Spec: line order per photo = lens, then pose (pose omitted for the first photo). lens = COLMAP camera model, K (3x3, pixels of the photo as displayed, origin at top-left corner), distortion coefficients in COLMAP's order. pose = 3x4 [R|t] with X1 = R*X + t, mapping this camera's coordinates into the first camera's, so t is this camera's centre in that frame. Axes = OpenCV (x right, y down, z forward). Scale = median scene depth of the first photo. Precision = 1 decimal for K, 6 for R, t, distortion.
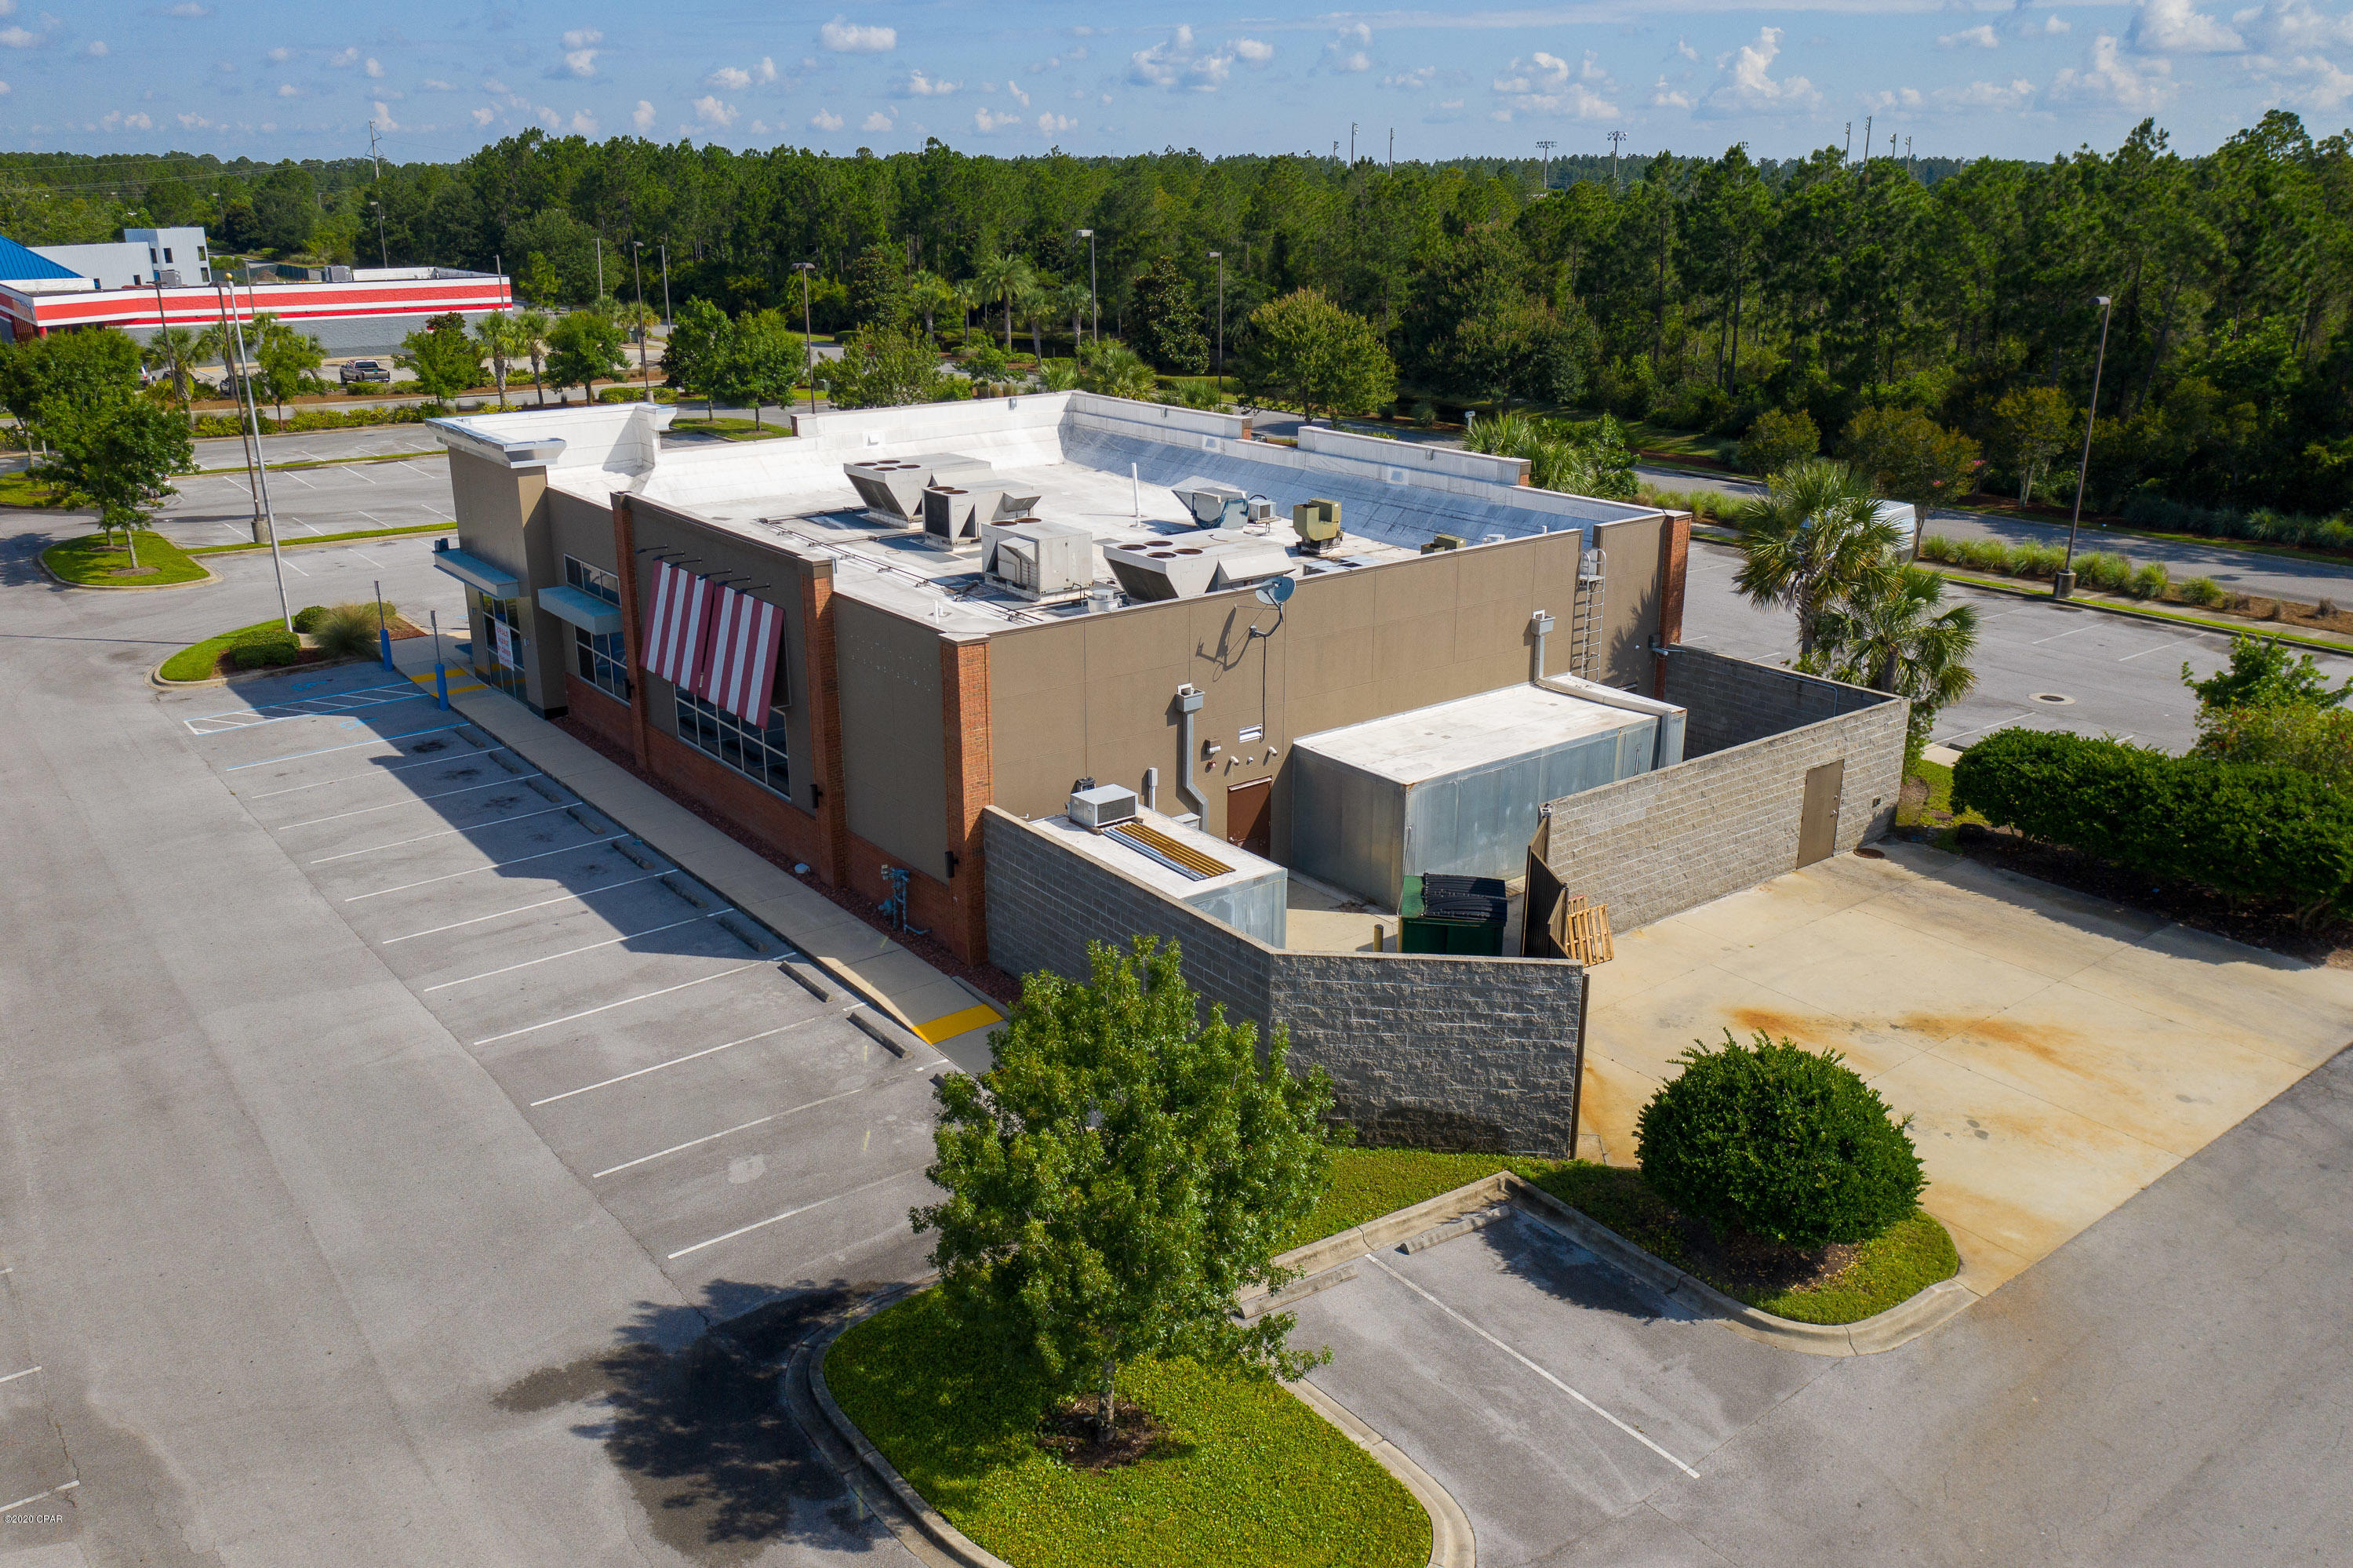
lens RADIAL K [[1848.5, 0, 1191.1], [0, 1848.5, 773.1], [0, 0, 1]] dist [-0.029708, 0.007475]
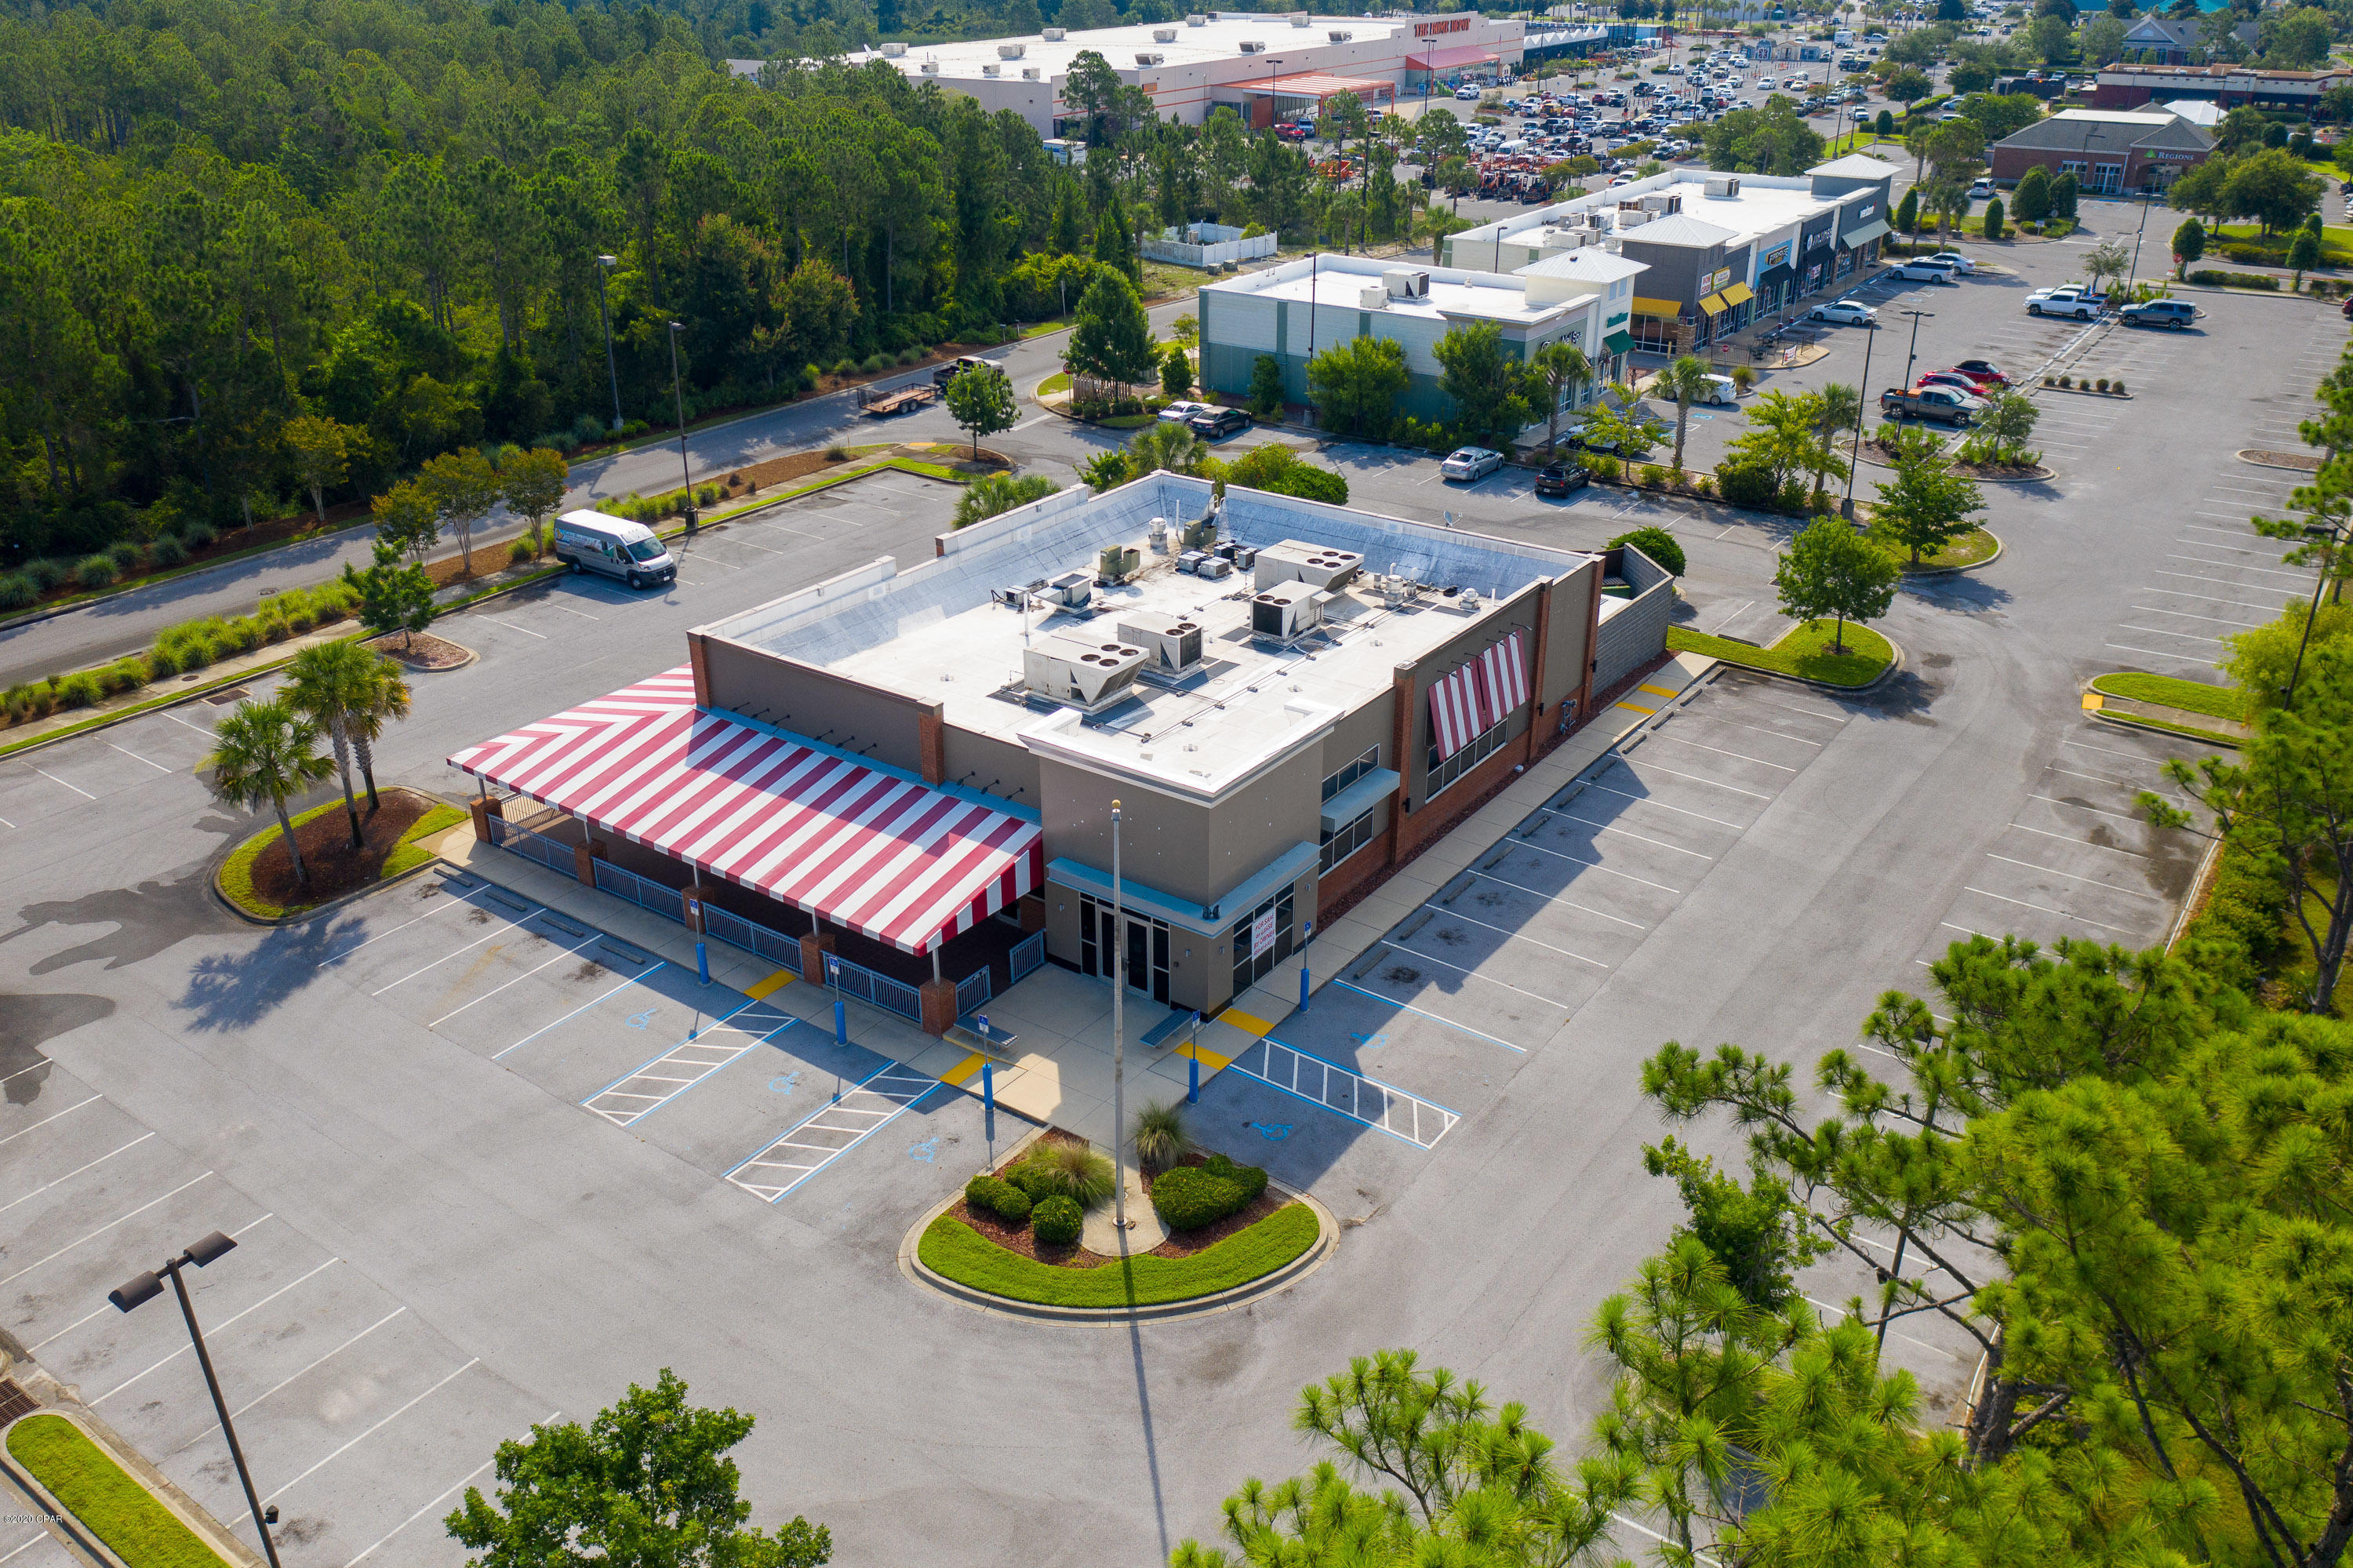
lens RADIAL K [[1843.6, 0, 1170.3], [0, 1843.6, 793.5], [0, 0, 1]] dist [-0.024748, -0.003121]
pose [[-0.277620, -0.423972, 0.862076, -1.514391], [0.299611, 0.814384, 0.497003, -0.826364], [-0.912776, 0.396265, -0.099063, 1.395181]]
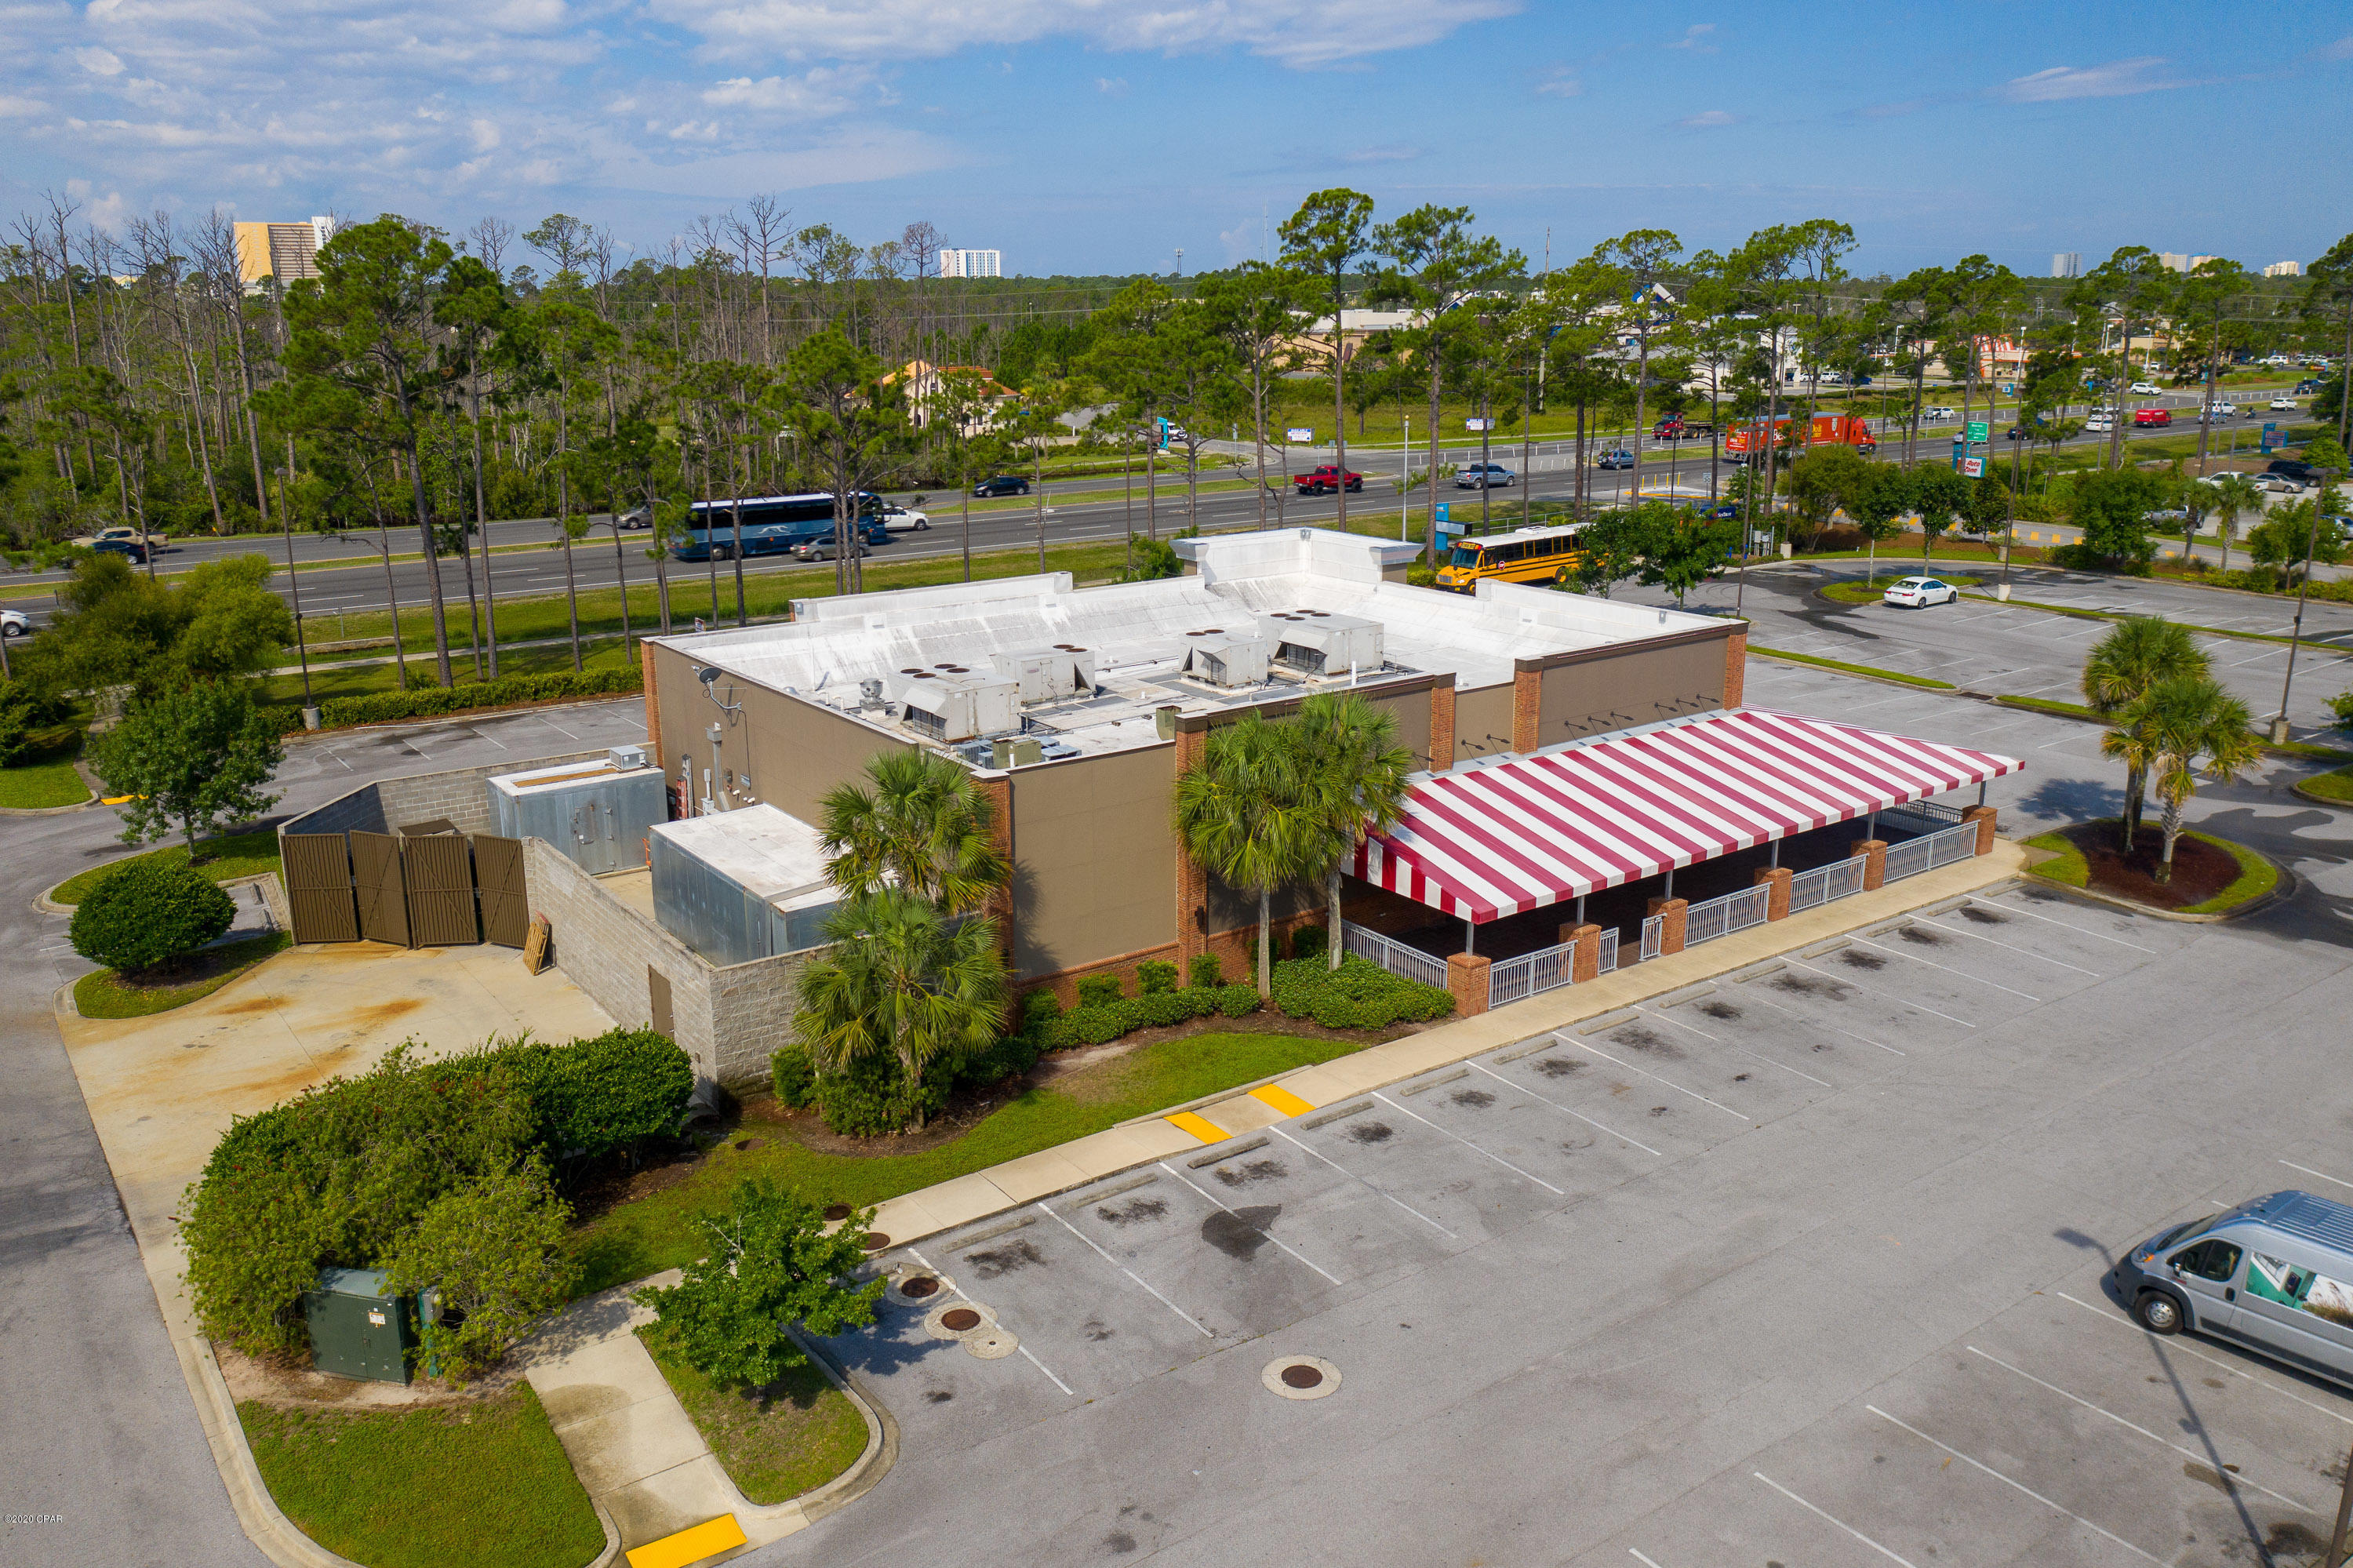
lens RADIAL K [[1843.6, 0, 1170.3], [0, 1843.6, 793.5], [0, 0, 1]] dist [-0.024748, -0.003121]
pose [[-0.041961, 0.265426, -0.963218, 1.230668], [-0.302995, 0.915285, 0.265417, -0.433350], [0.952068, 0.302988, 0.042017, 1.135615]]
